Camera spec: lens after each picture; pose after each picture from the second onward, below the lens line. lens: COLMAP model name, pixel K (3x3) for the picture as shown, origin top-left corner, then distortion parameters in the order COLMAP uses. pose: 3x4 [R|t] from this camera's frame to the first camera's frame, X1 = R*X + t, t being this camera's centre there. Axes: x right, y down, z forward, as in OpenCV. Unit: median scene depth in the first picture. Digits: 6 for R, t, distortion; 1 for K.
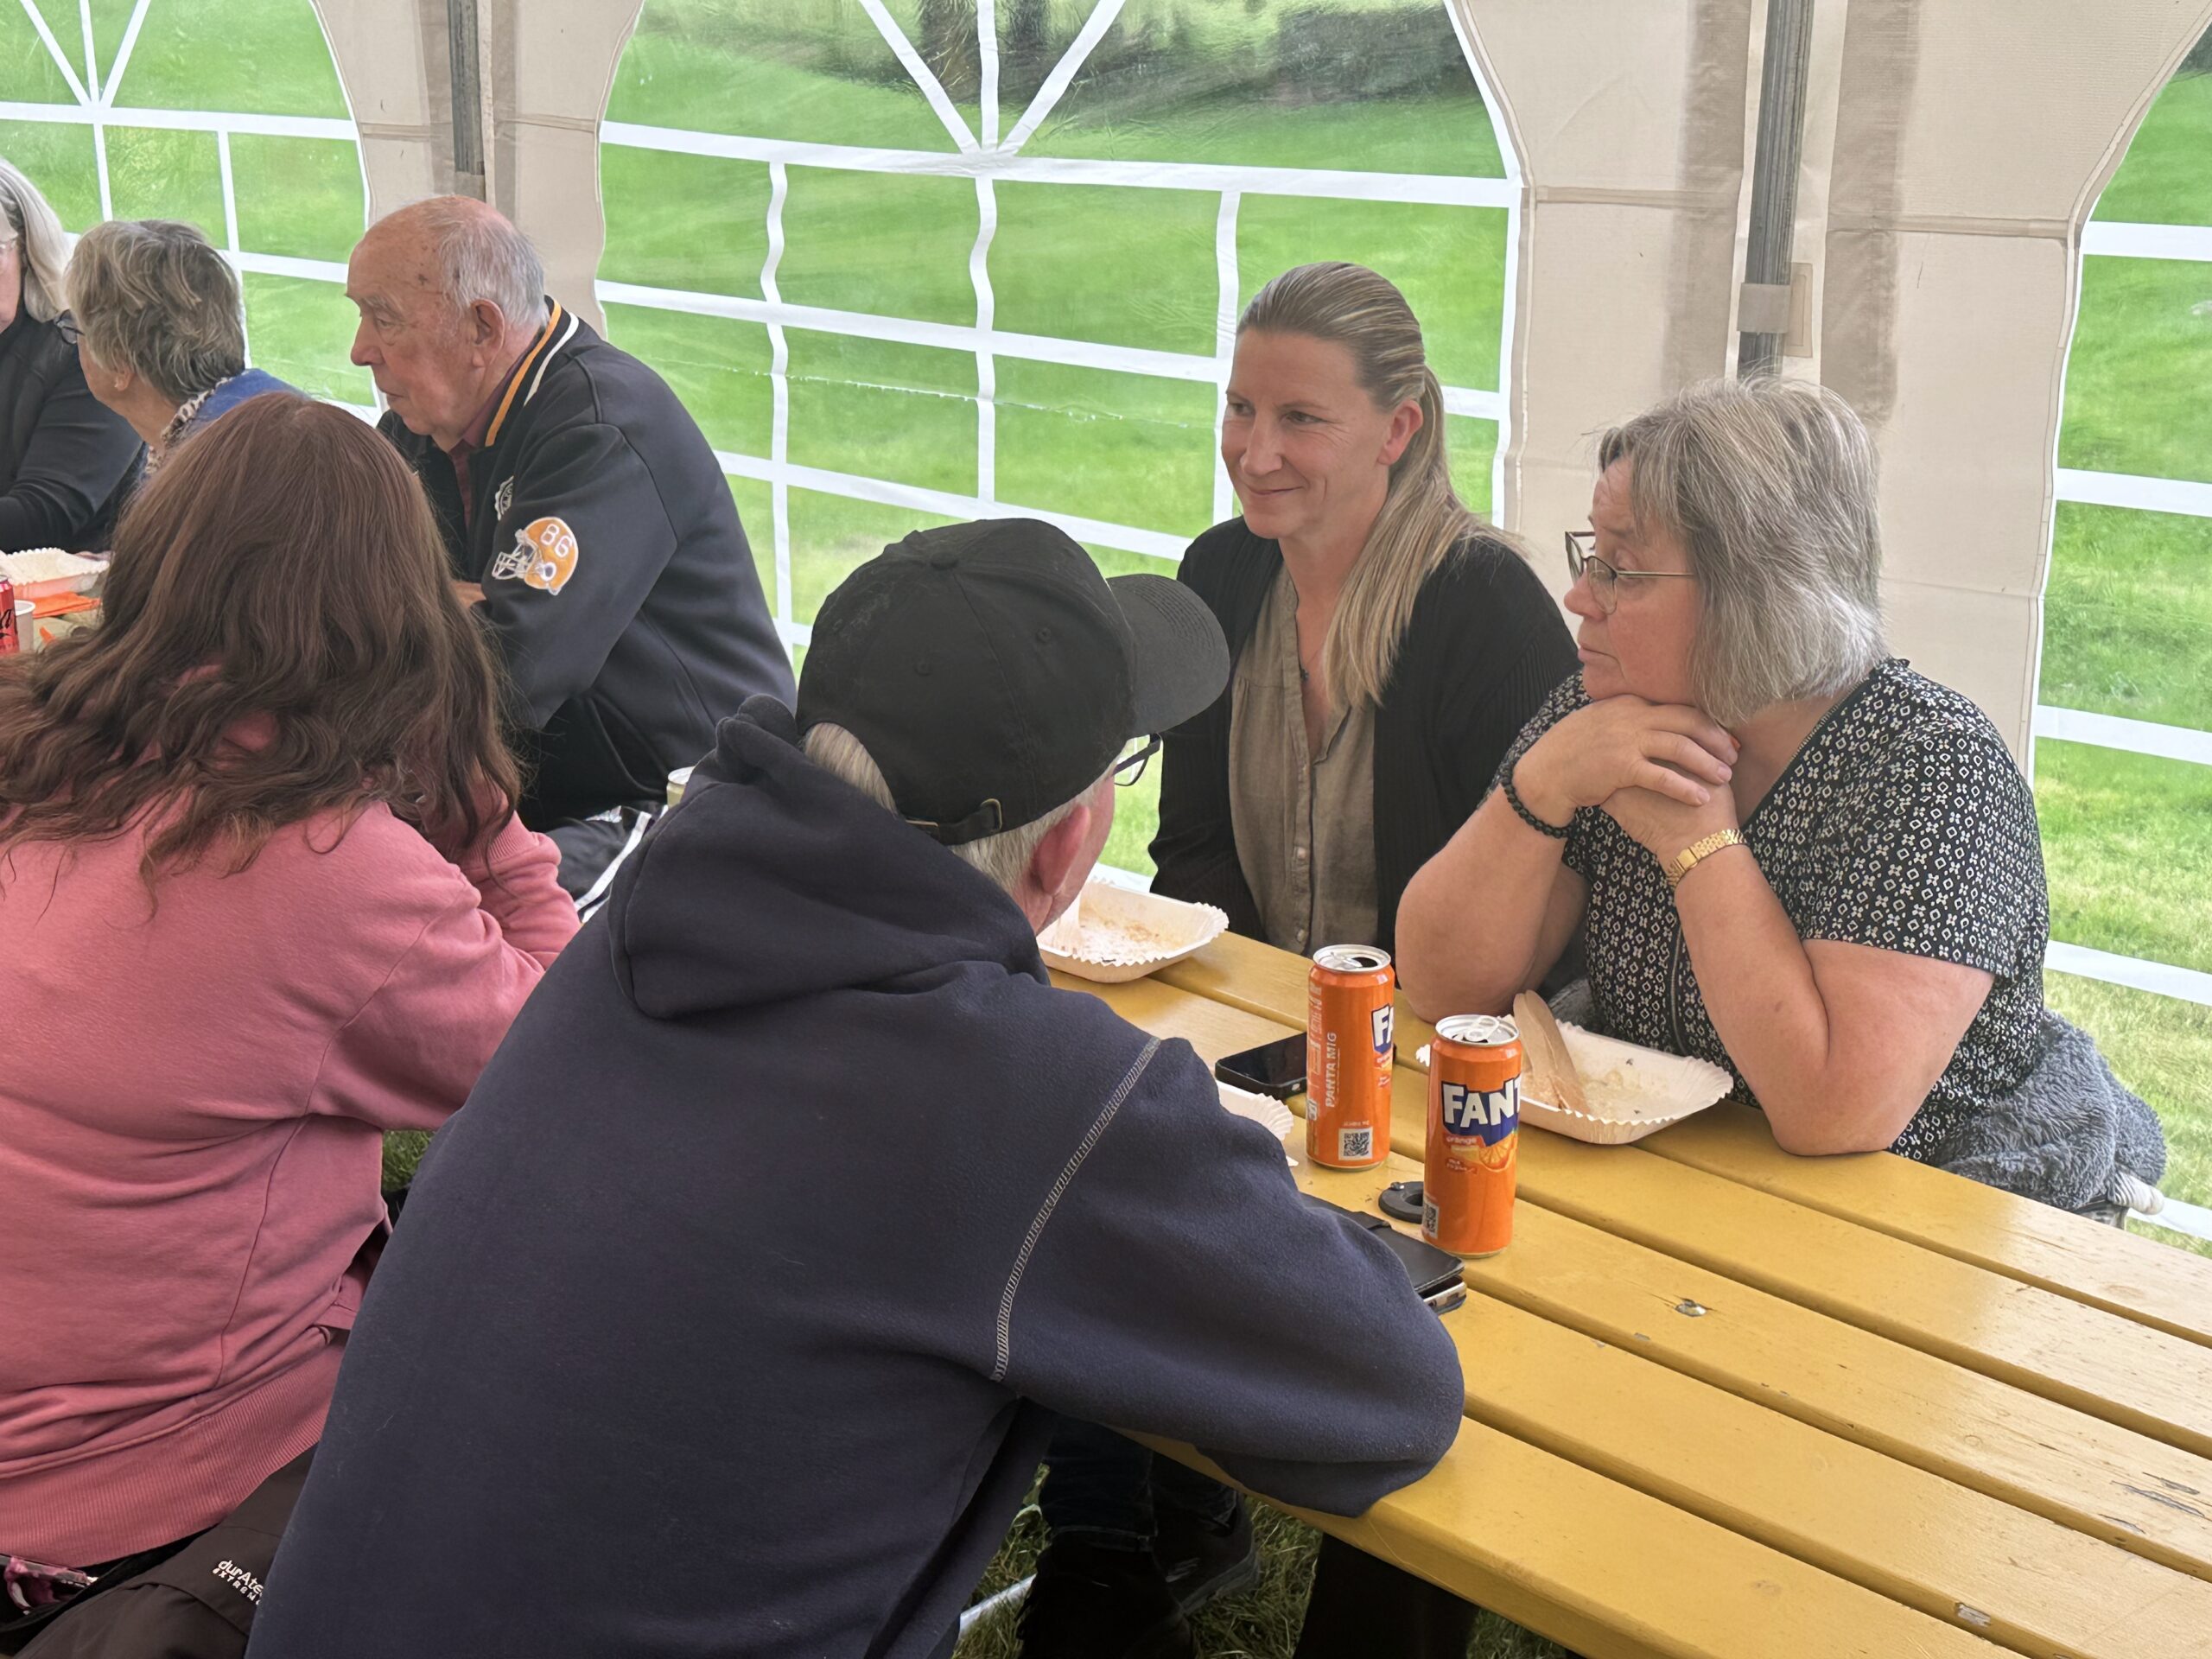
lens RADIAL K [[2897.5, 0, 1106.0], [0, 2897.5, 829.5], [0, 0, 1]] dist [0.165658, -0.043960]
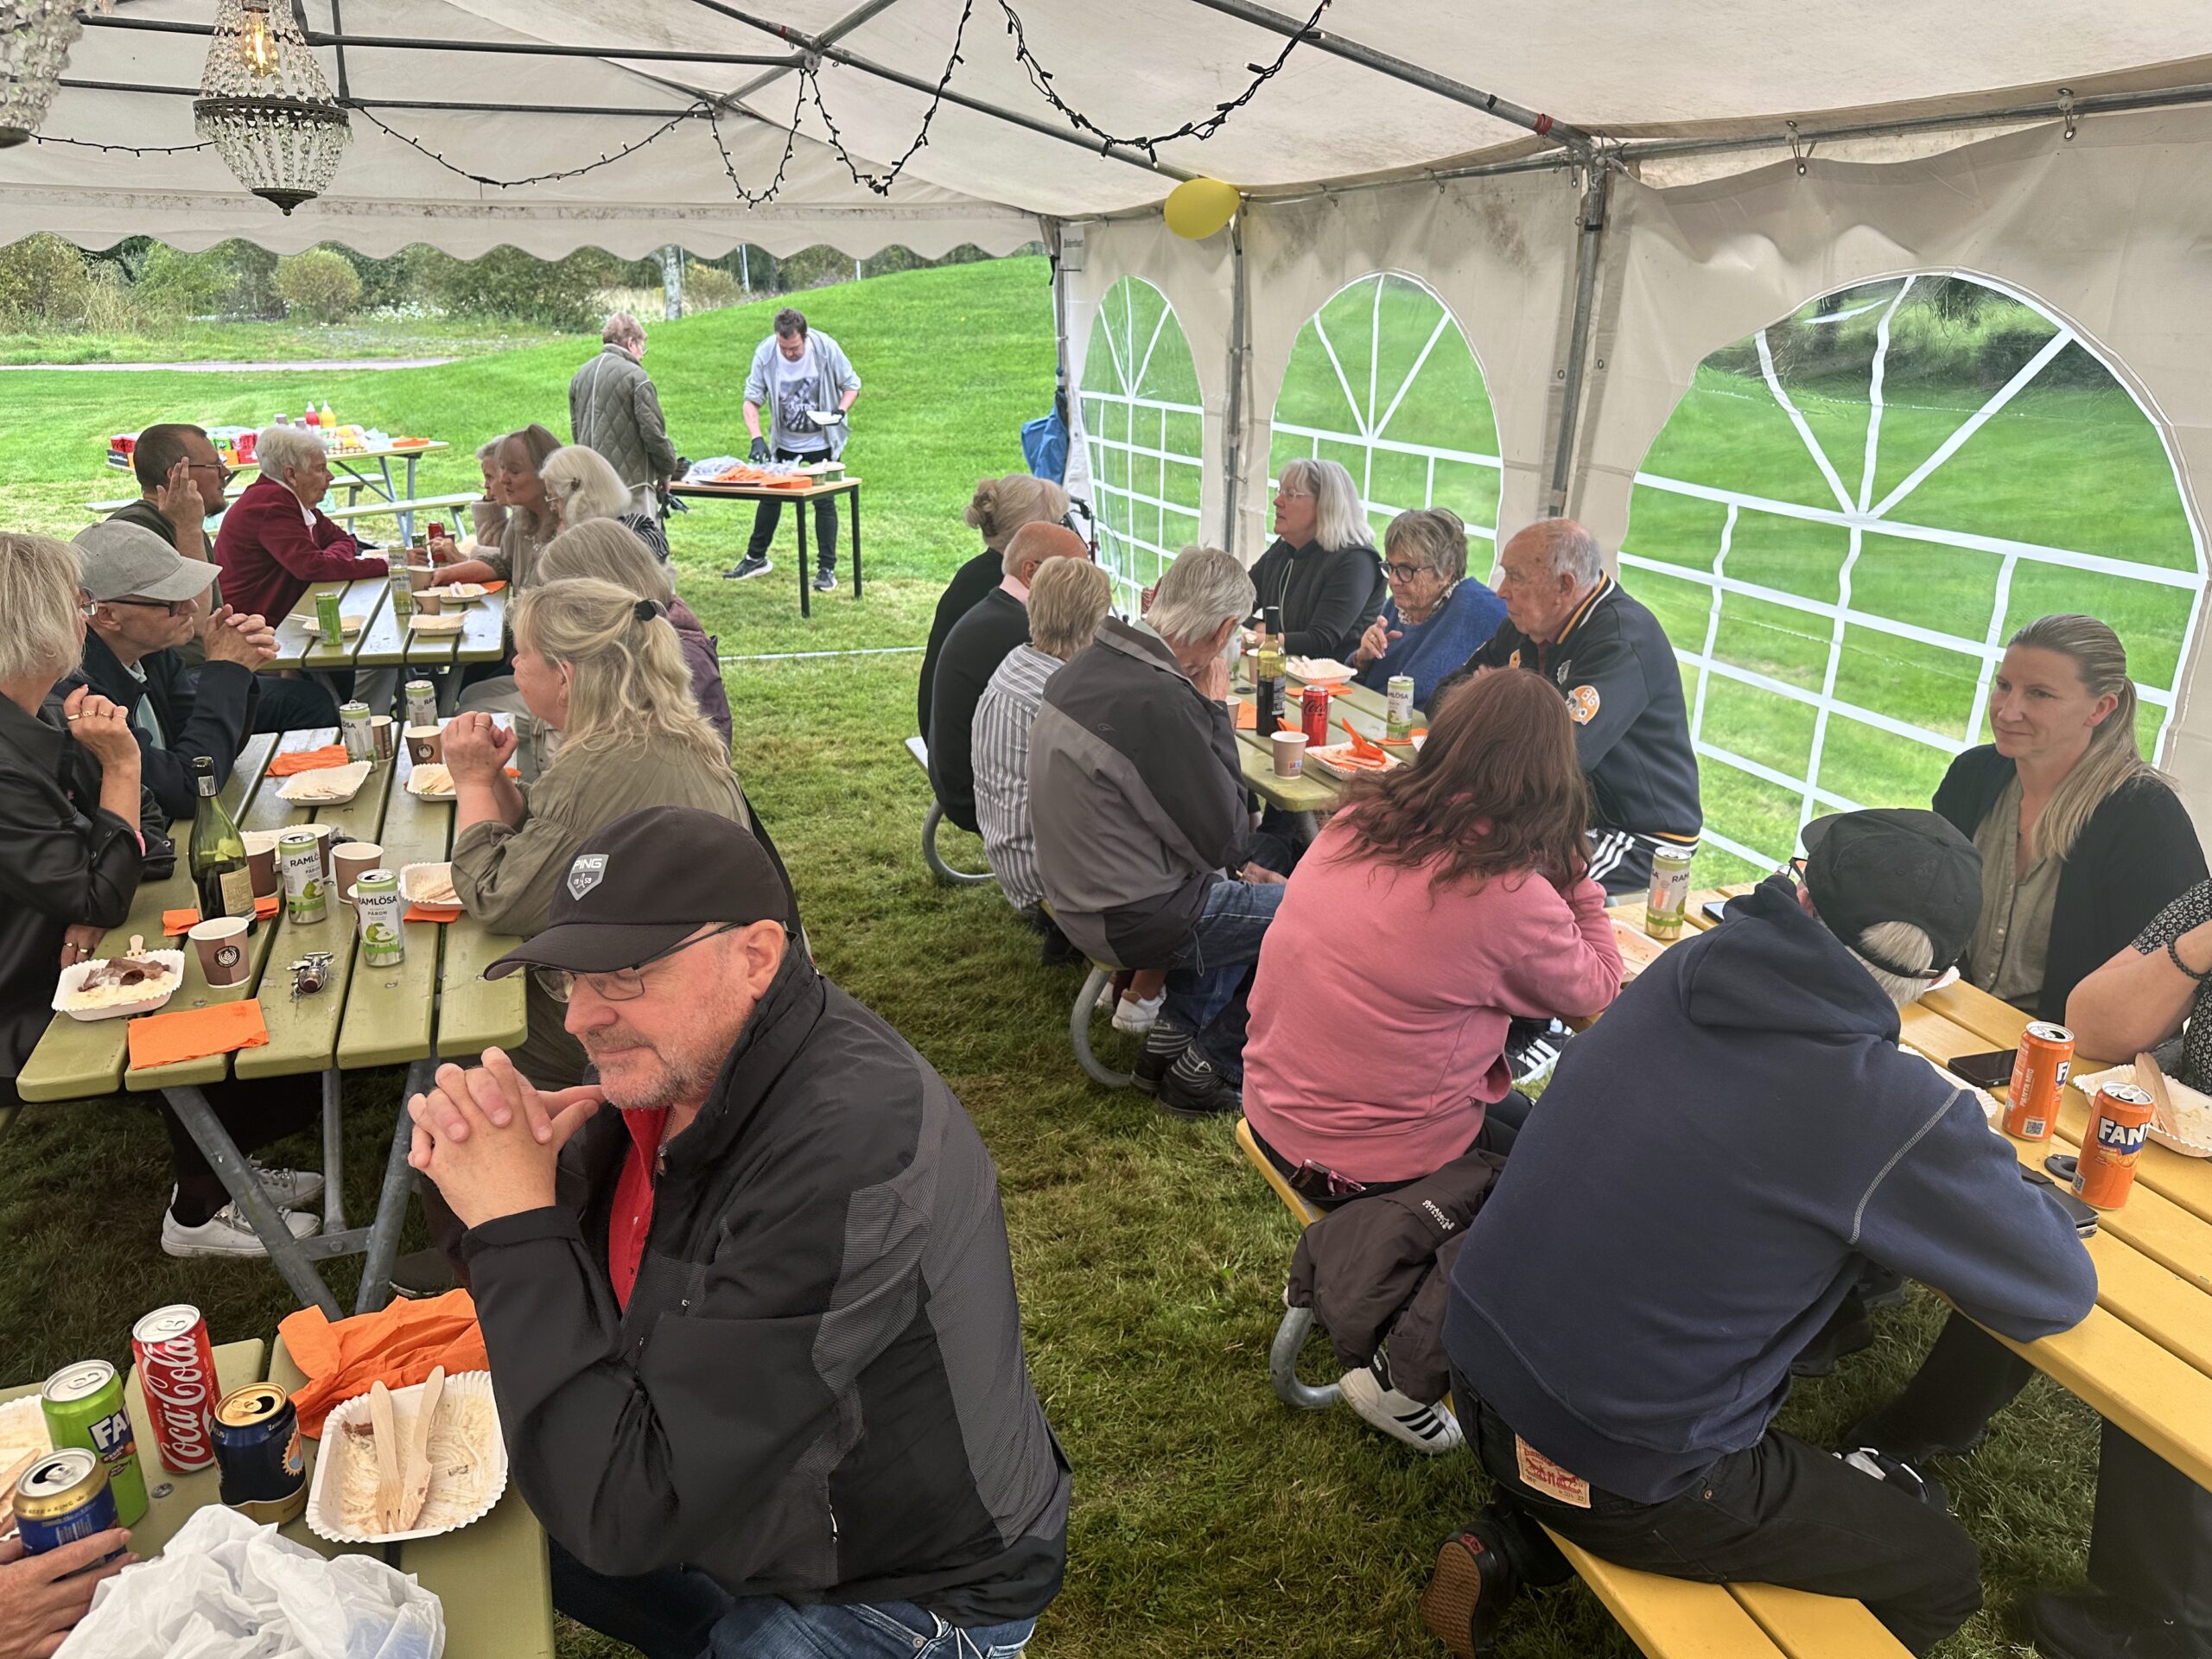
lens RADIAL K [[1577.5, 0, 1106.0], [0, 1577.5, 829.5], [0, 0, 1]] dist [-0.004169, -0.000144]
pose [[0.910100, 0.143848, -0.388621, -0.070144], [-0.120330, 0.989145, 0.084333, -0.072978], [0.396534, -0.029989, 0.917530, -0.129091]]
